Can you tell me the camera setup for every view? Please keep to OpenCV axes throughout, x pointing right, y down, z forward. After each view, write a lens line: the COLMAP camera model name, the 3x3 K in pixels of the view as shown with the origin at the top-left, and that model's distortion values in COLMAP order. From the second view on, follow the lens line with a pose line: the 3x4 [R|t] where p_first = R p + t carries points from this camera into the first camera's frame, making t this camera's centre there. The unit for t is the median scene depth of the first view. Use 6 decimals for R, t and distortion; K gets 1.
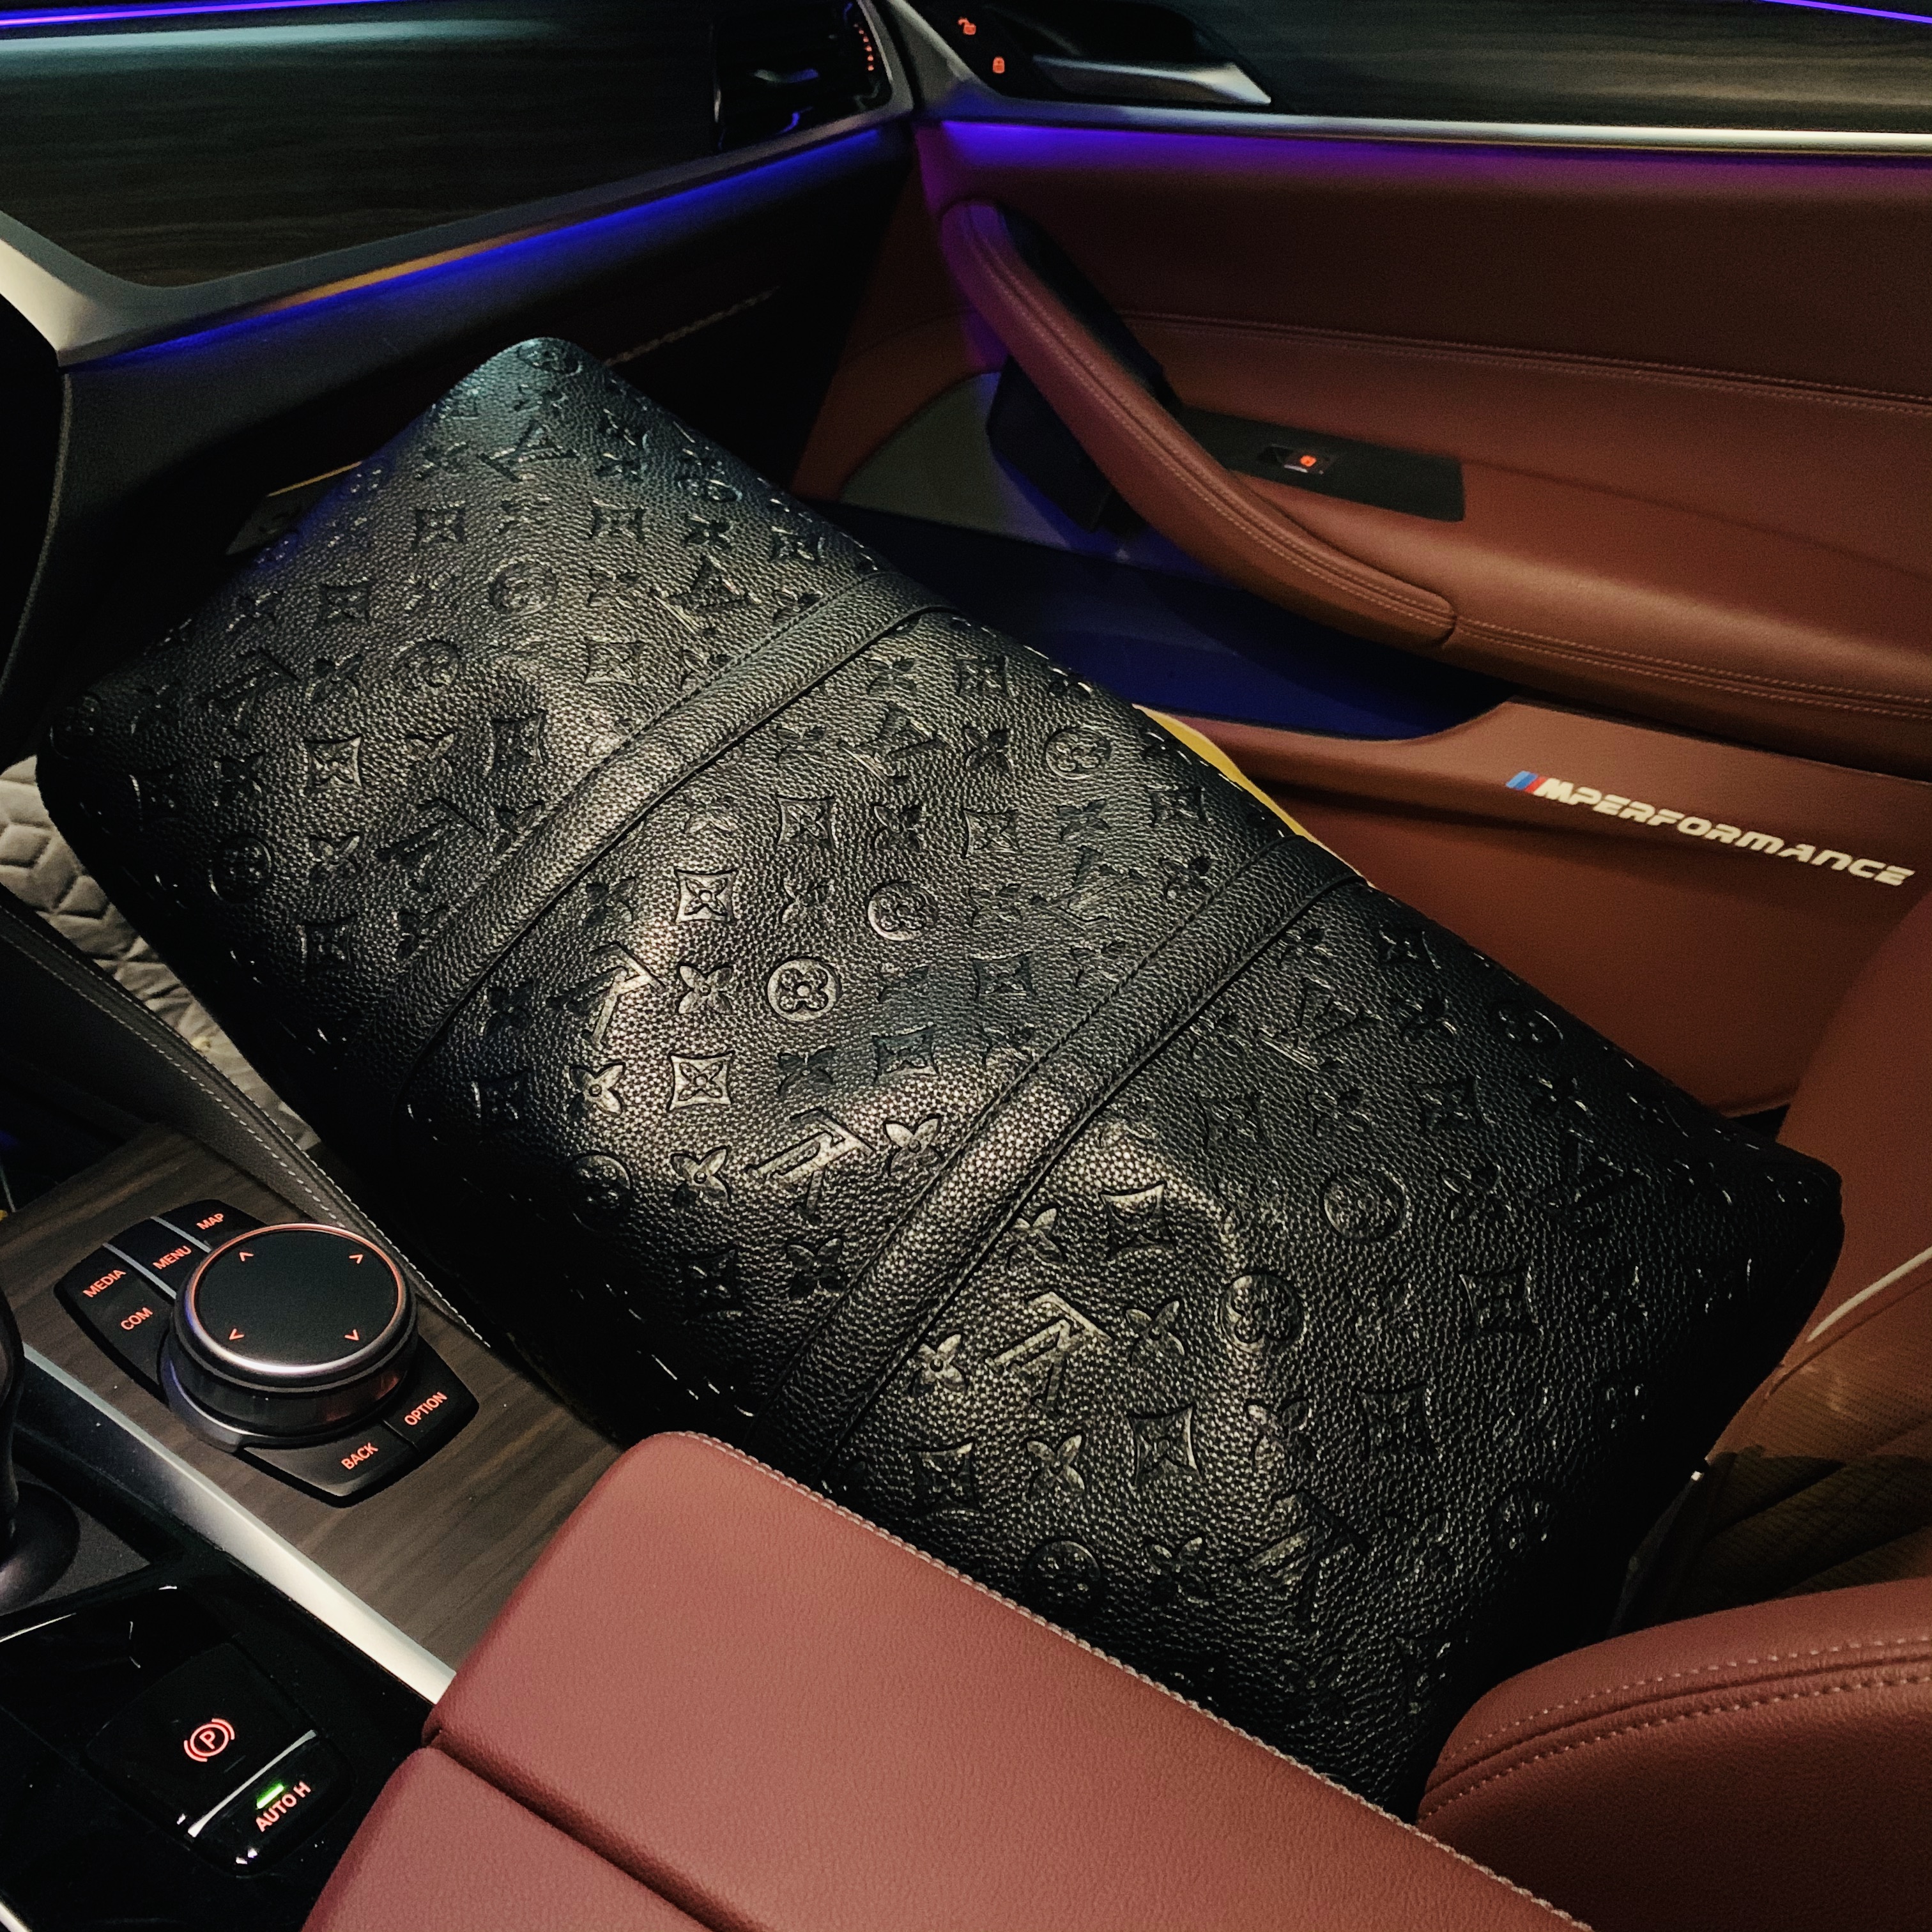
lens RADIAL K [[2003.3, 0, 966.3], [0, 2003.3, 954.0], [0, 0, 1]] dist [-0.033280, 0.066826]
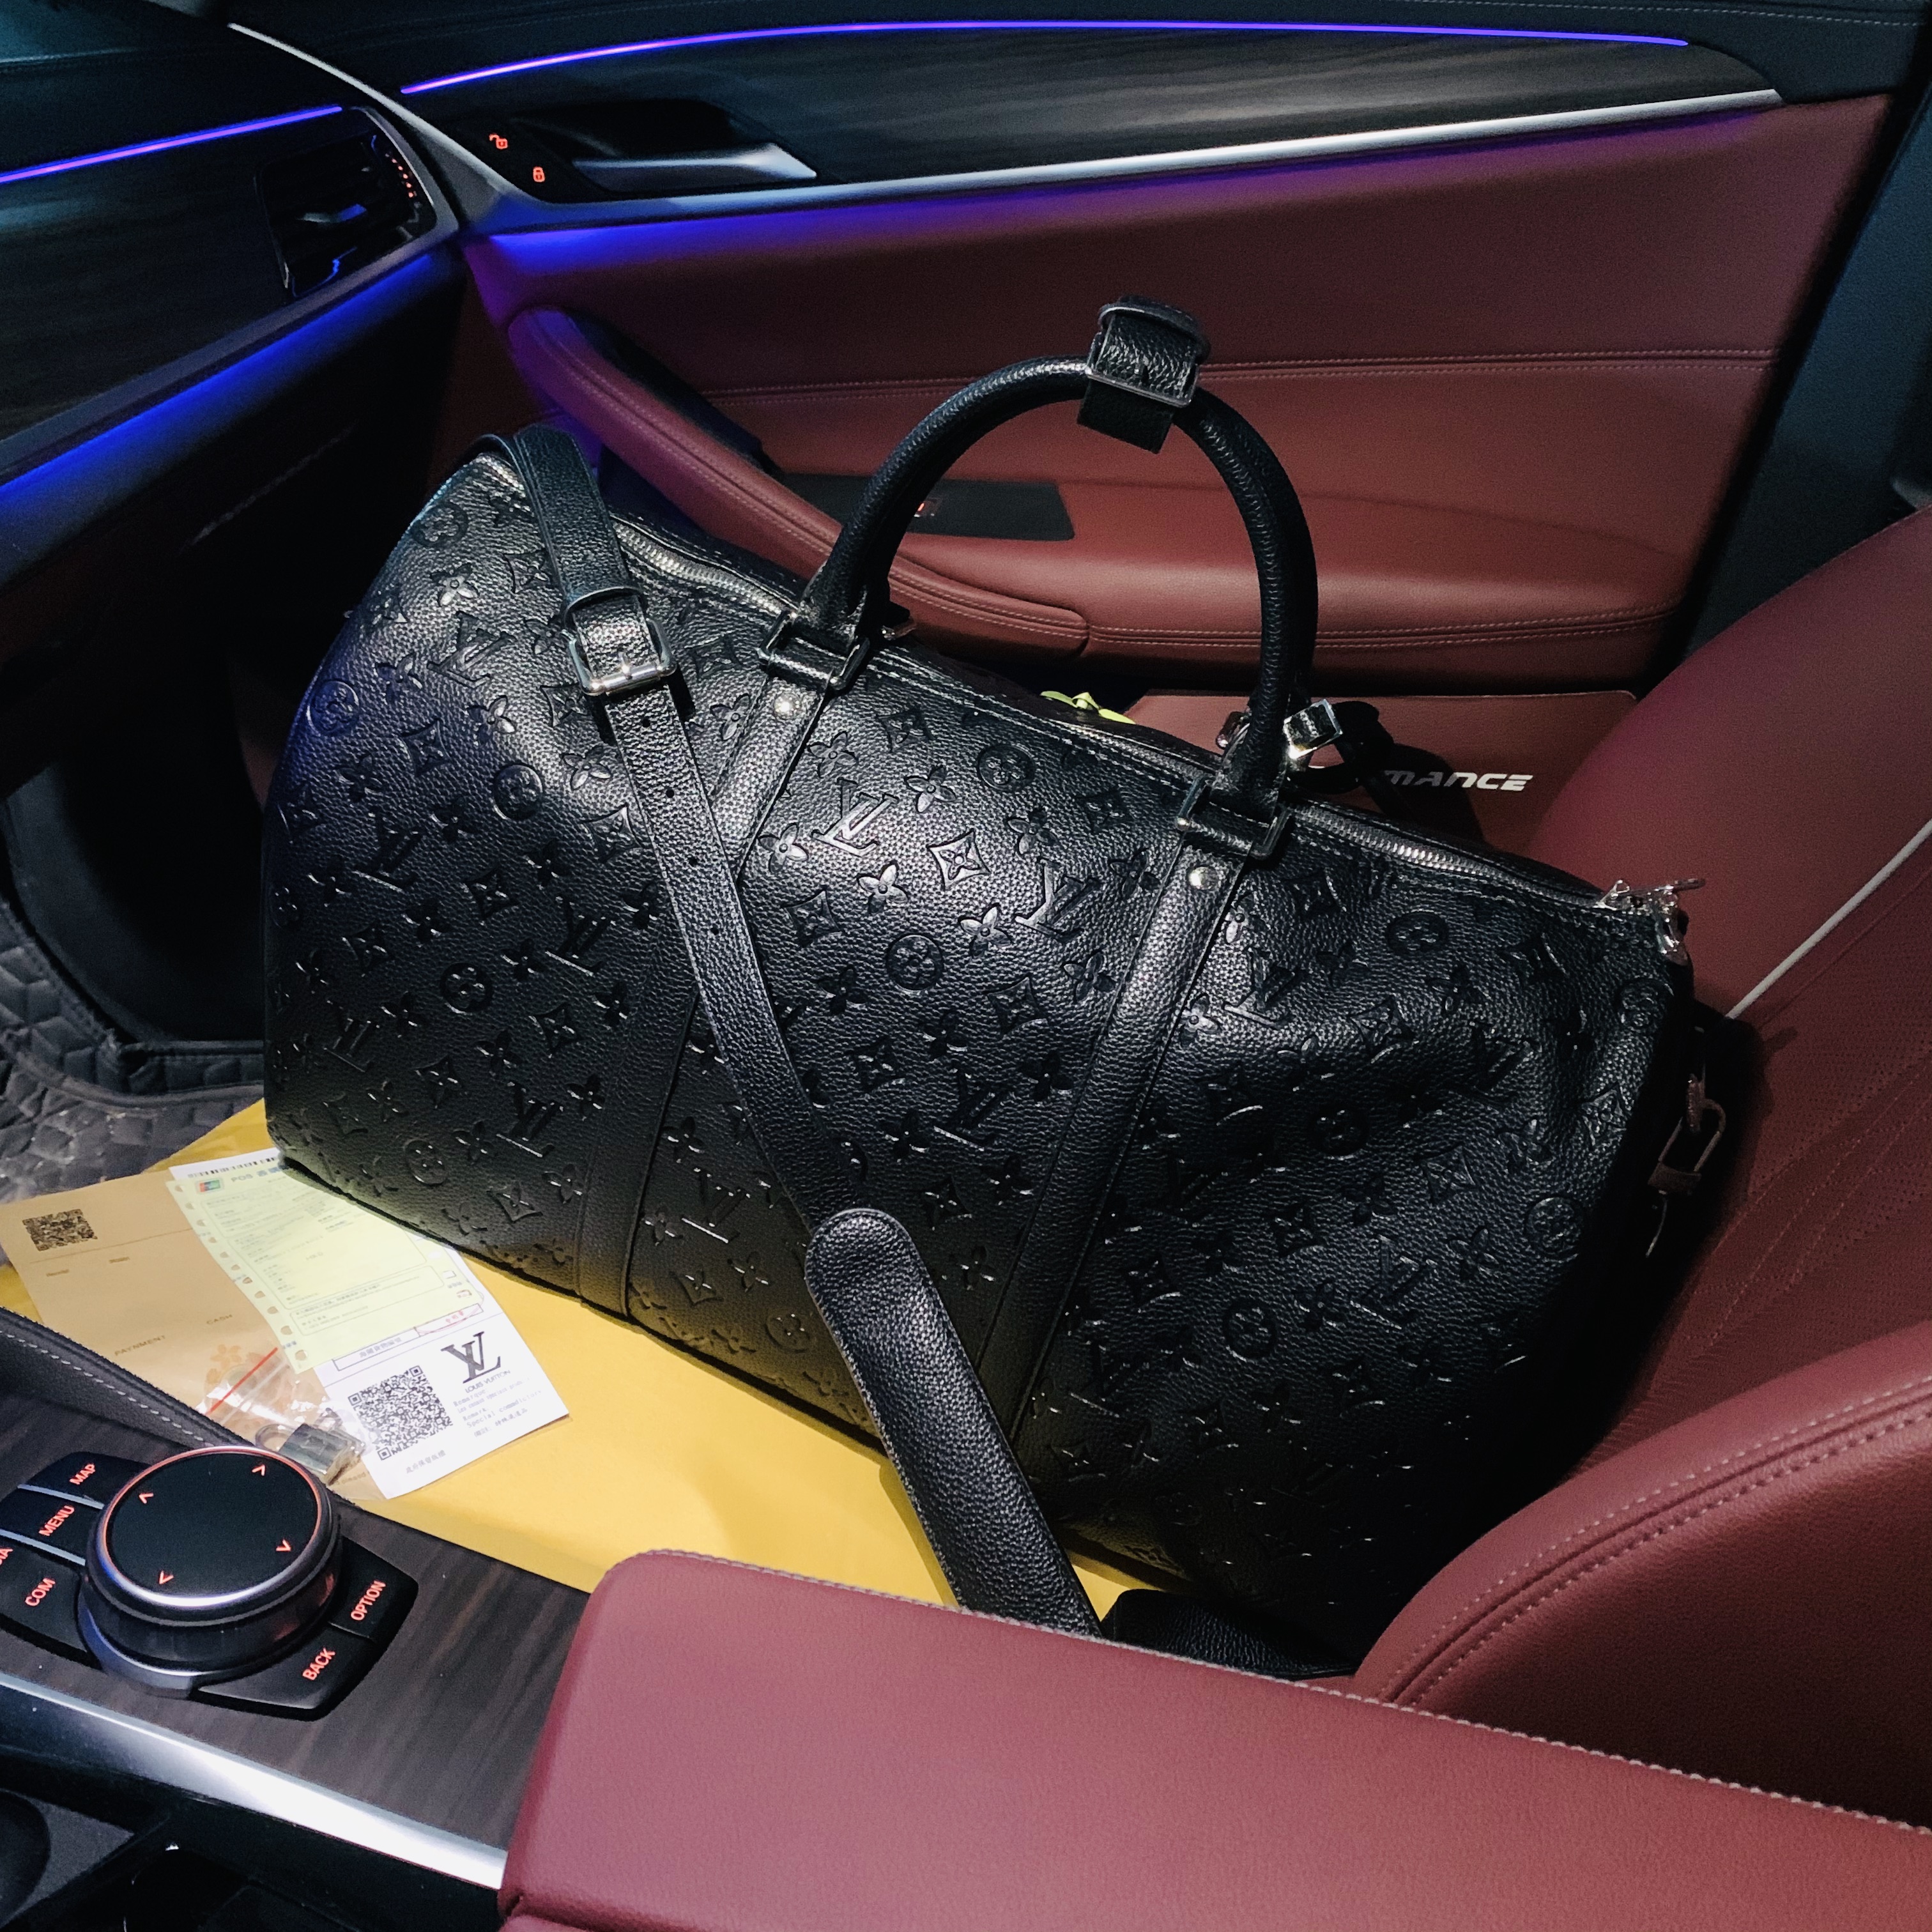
lens RADIAL K [[1983.2, 0, 963.3], [0, 1983.2, 946.5], [0, 0, 1]] dist [0.050724, -0.107877]
pose [[0.957750, -0.210333, 0.196151, -0.065240], [0.215482, 0.976495, -0.005038, -0.011036], [-0.190480, 0.047092, 0.980561, -0.021401]]
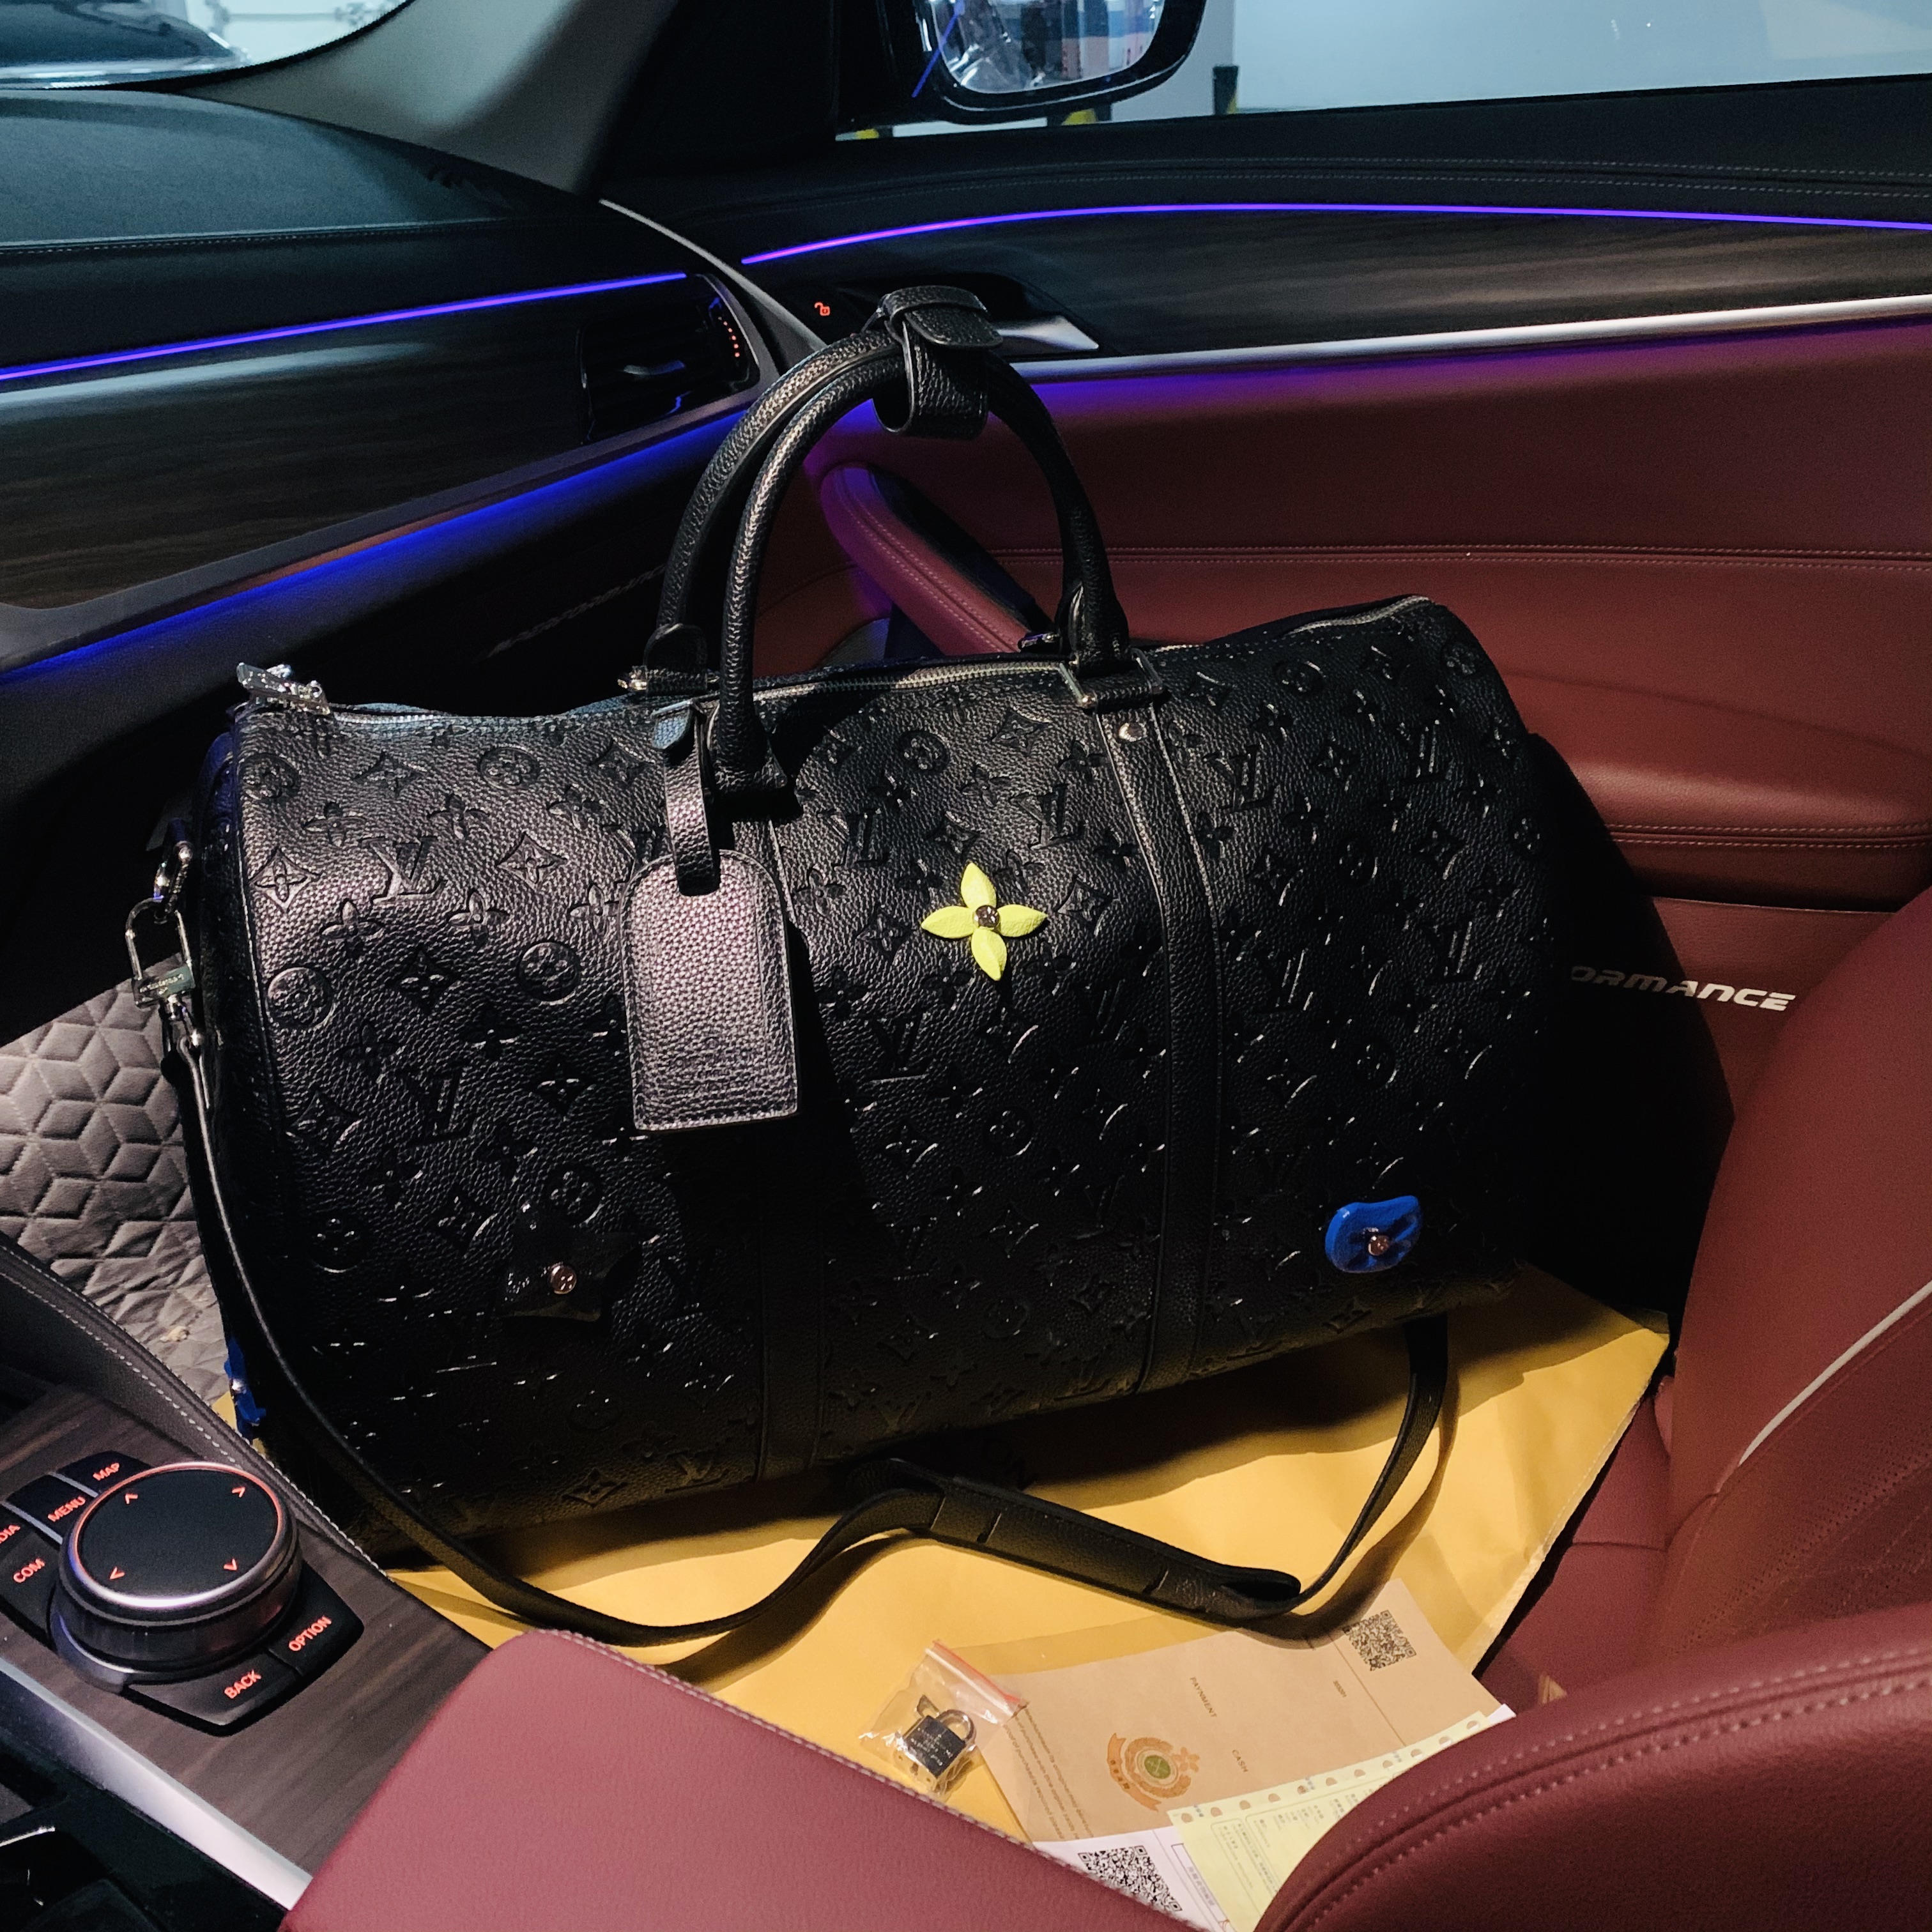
lens RADIAL K [[1983.2, 0, 963.3], [0, 1983.2, 946.5], [0, 0, 1]] dist [0.050724, -0.107877]
pose [[0.995299, -0.096099, -0.012011, 0.062987], [0.093857, 0.987704, -0.125027, 0.021654], [0.023879, 0.123312, 0.992081, -0.031523]]
